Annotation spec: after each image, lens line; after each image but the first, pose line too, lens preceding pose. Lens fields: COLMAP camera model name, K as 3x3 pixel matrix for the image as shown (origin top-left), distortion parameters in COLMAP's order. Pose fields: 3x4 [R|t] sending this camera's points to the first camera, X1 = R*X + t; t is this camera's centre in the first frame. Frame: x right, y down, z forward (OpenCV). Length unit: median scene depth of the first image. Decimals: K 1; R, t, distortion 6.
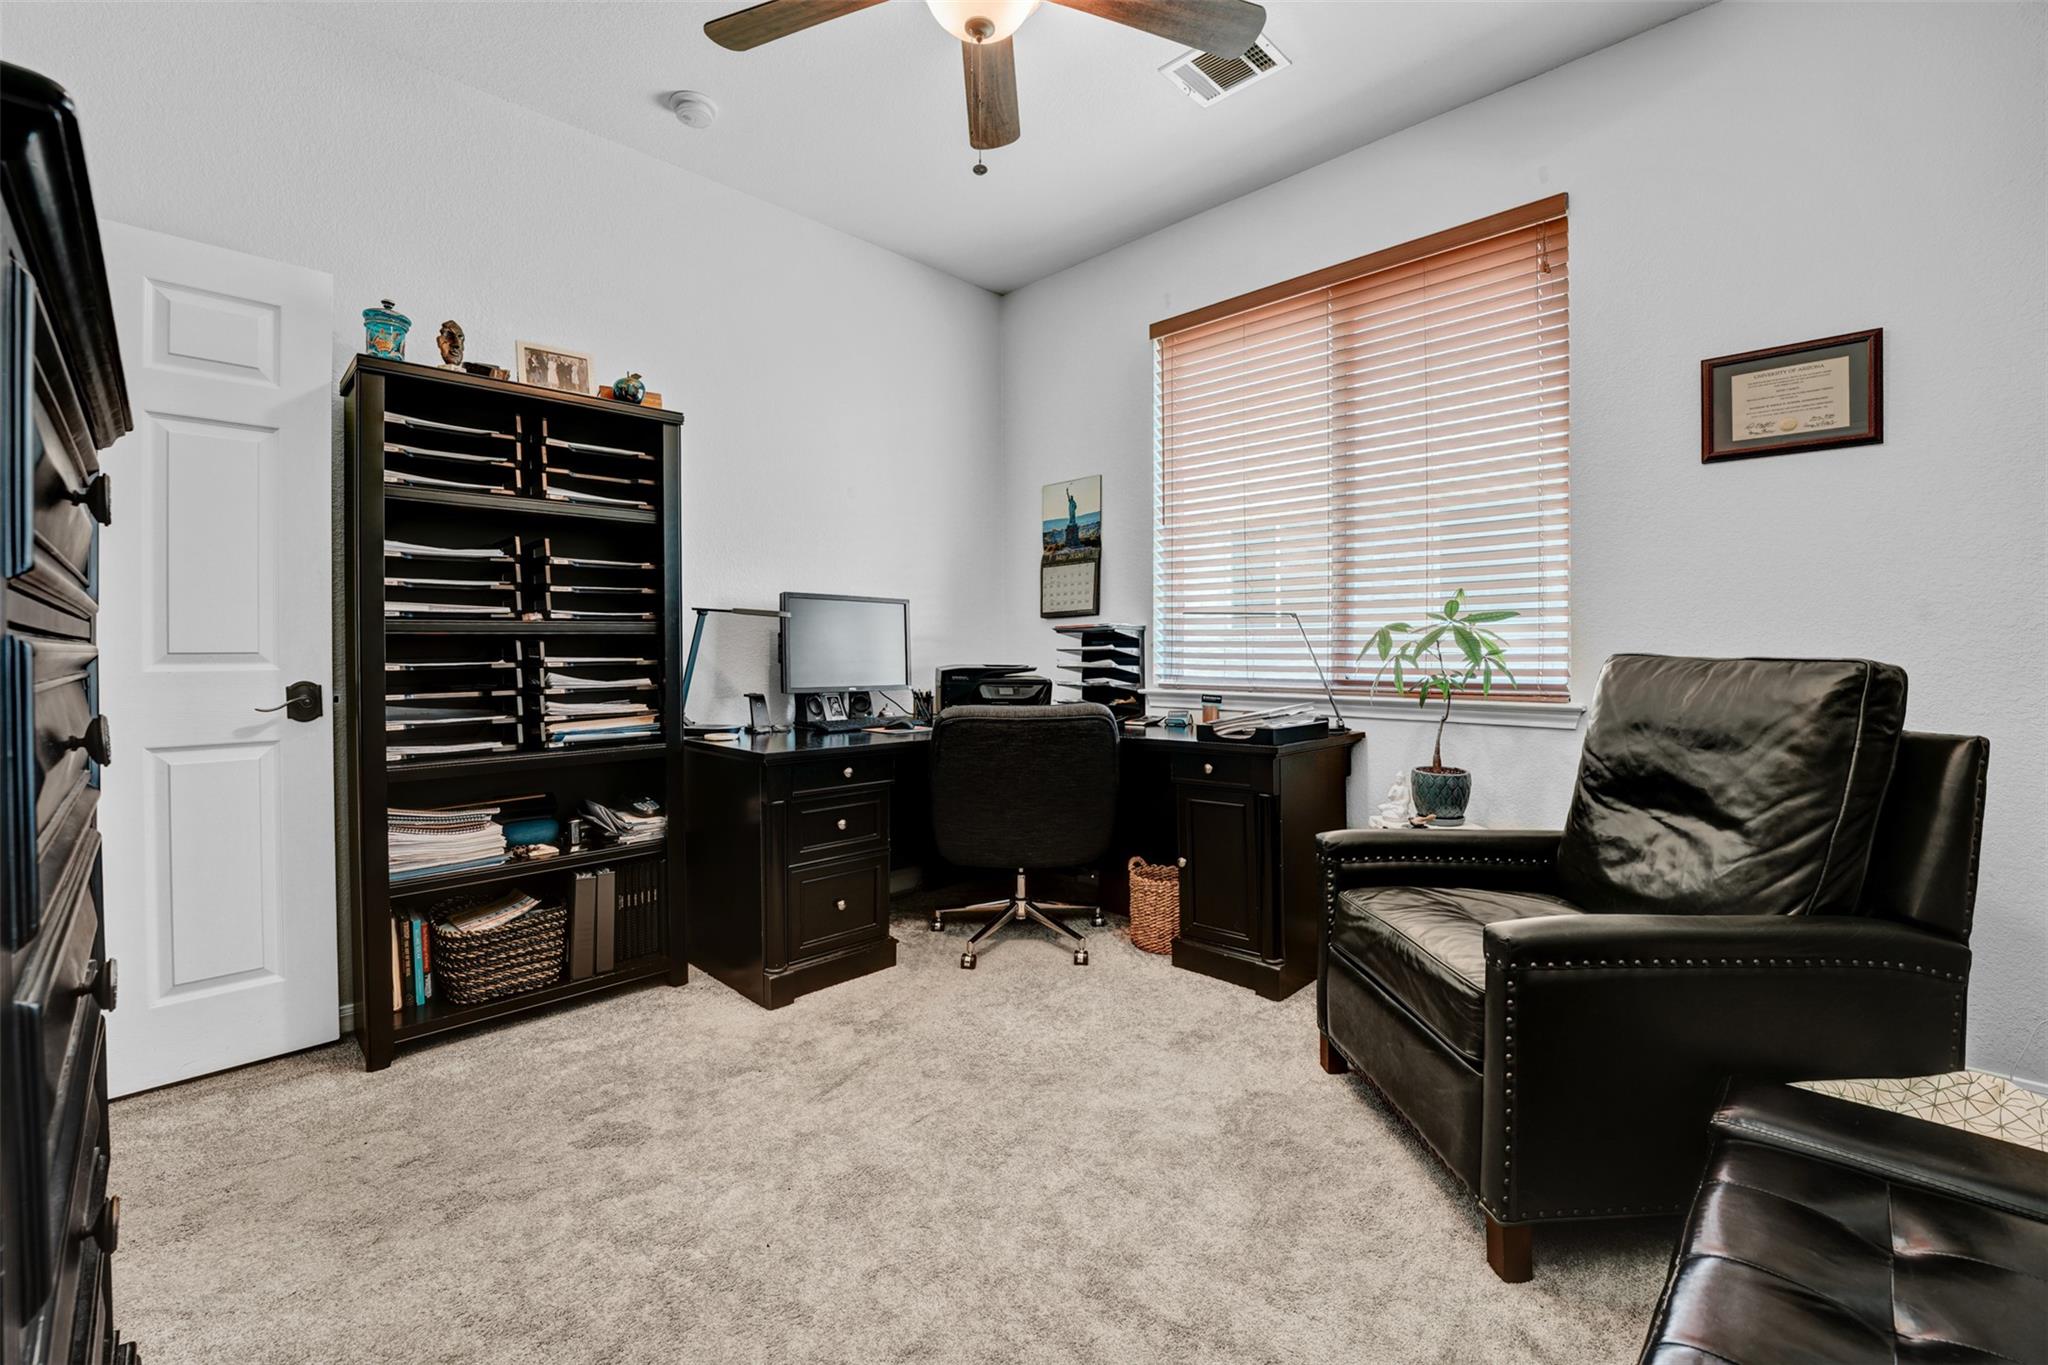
lens RADIAL K [[844.2, 0, 1024.1], [0, 844.2, 654.4], [0, 0, 1]] dist [-0.018741, 0.000109]
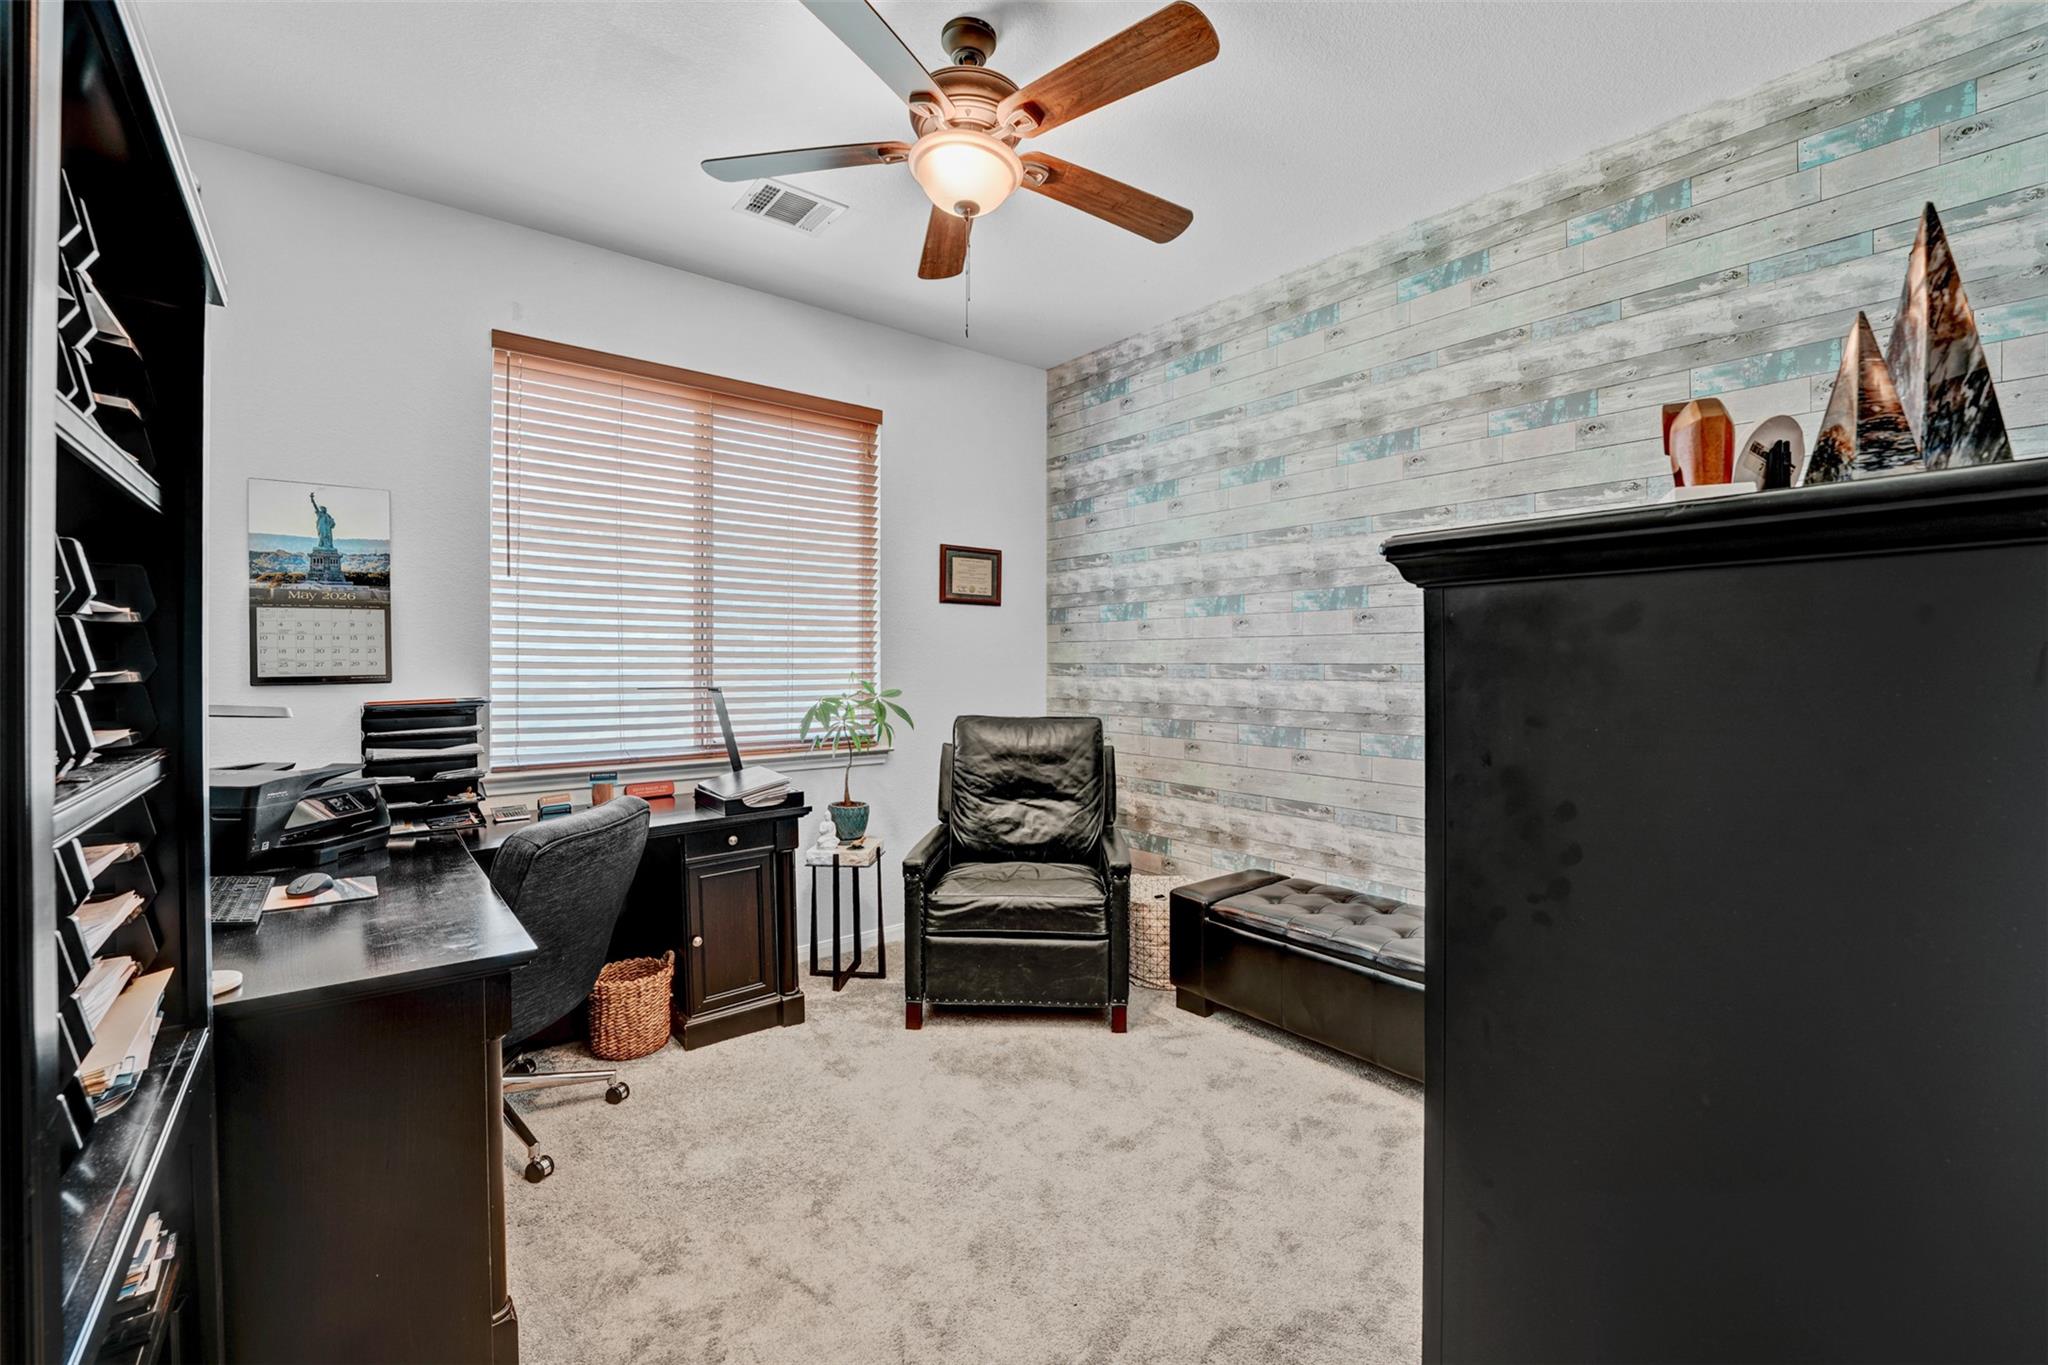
lens RADIAL K [[851.4, 0, 1021.6], [0, 851.4, 671.9], [0, 0, 1]] dist [-0.025090, -0.000064]
pose [[0.118747, -0.005338, 0.992910, -0.955783], [0.009425, 0.999947, 0.004248, -0.090874], [-0.992880, 0.008854, 0.118791, 0.628898]]
